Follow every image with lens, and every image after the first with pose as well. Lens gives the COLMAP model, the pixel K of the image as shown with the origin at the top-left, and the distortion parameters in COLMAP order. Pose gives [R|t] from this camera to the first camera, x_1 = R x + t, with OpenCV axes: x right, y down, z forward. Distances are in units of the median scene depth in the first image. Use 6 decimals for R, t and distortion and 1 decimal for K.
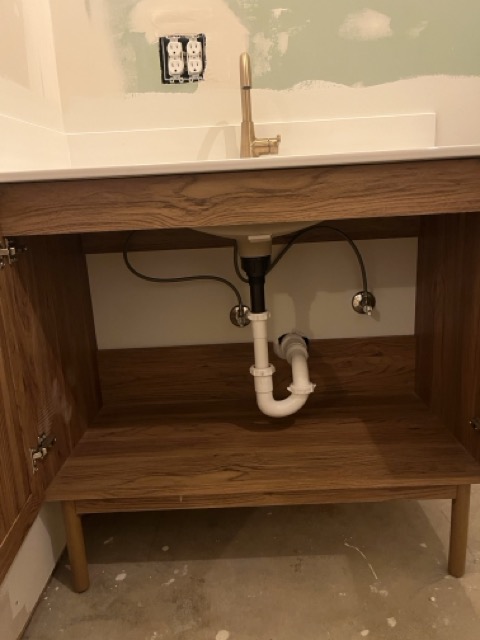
lens RADIAL K [[492.5, 0, 237.6], [0, 492.5, 321.2], [0, 0, 1]] dist [-0.029087, -0.027242]
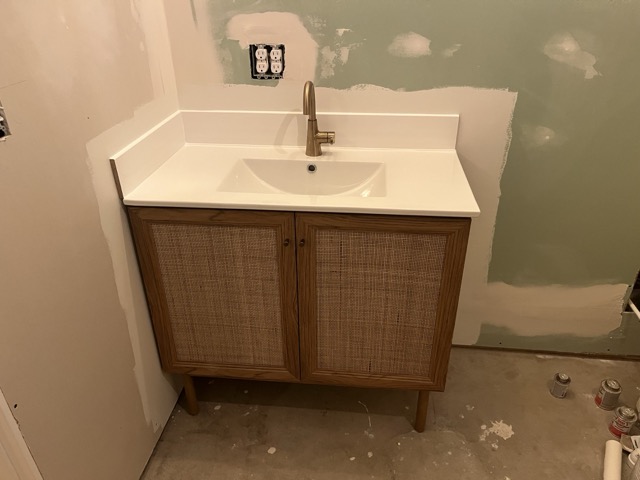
lens RADIAL K [[492.5, 0, 322.1], [0, 492.5, 239.0], [0, 0, 1]] dist [-0.029087, -0.027242]
pose [[0.995005, 0.080882, -0.058508, 0.150178], [-0.062100, 0.960407, 0.271590, -0.453974], [0.078158, -0.266600, 0.960633, -0.380113]]
